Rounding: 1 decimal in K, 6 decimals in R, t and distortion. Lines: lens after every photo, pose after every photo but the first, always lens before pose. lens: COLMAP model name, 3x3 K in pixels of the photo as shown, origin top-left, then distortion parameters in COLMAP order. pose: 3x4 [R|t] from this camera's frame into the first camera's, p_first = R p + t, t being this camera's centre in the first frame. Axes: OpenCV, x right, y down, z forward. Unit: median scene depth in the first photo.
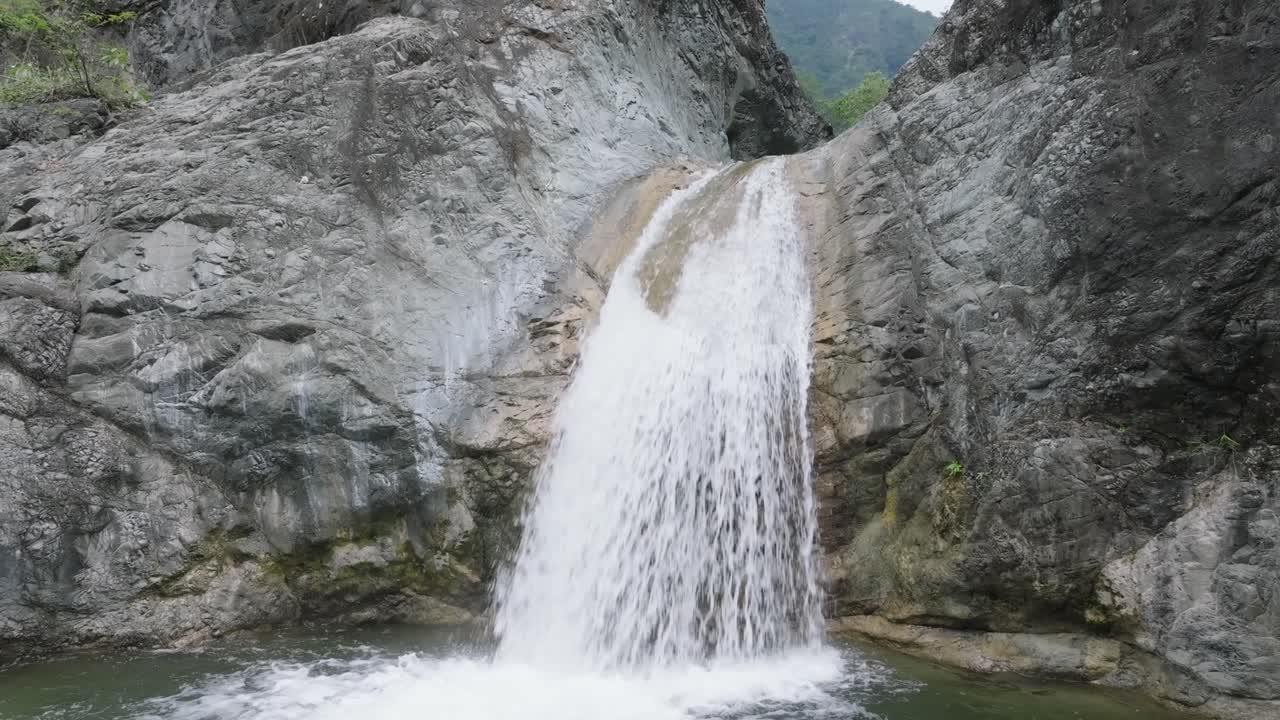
lens RADIAL K [[896.3, 0, 646.8], [0, 896.3, 360.1], [0, 0, 1]] dist [0.000382, 0.006796]
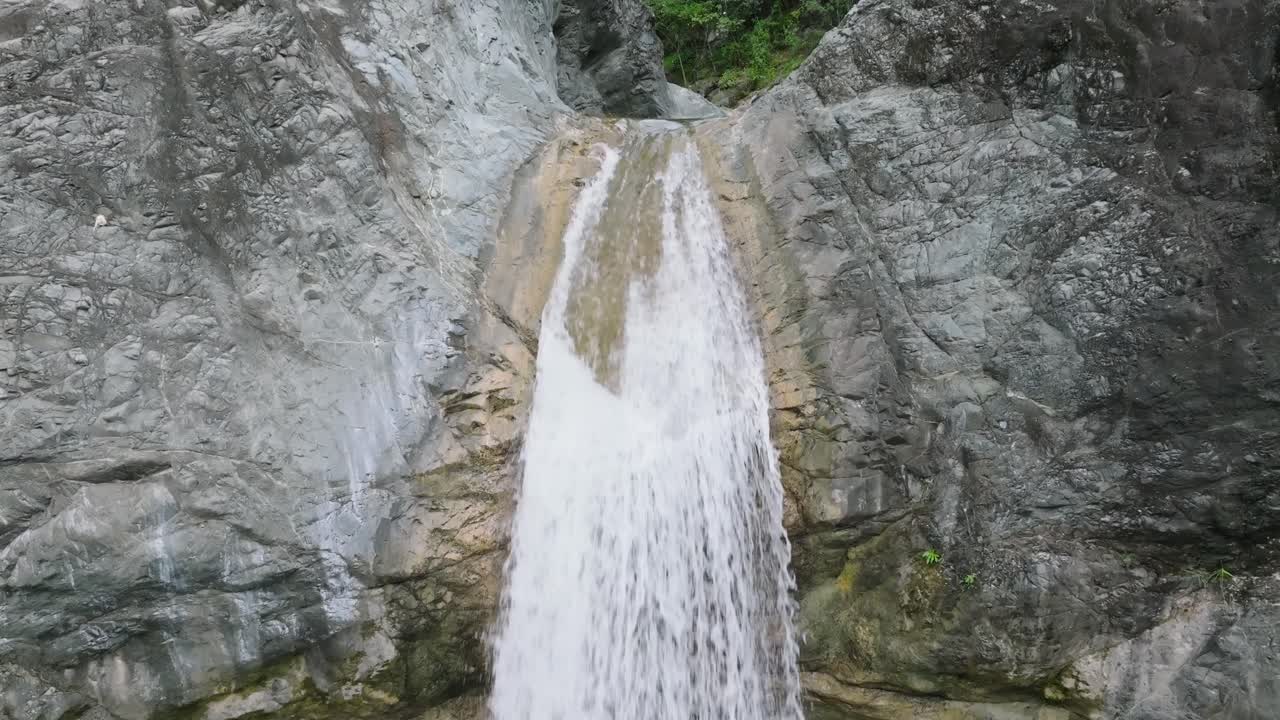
lens RADIAL K [[896.3, 0, 646.8], [0, 896.3, 360.1], [0, 0, 1]] dist [0.000382, 0.006796]
pose [[0.940832, -0.059986, 0.333523, -0.241897], [-0.021362, 0.971752, 0.235036, -0.286010], [-0.338200, -0.228254, 0.912974, 0.234229]]
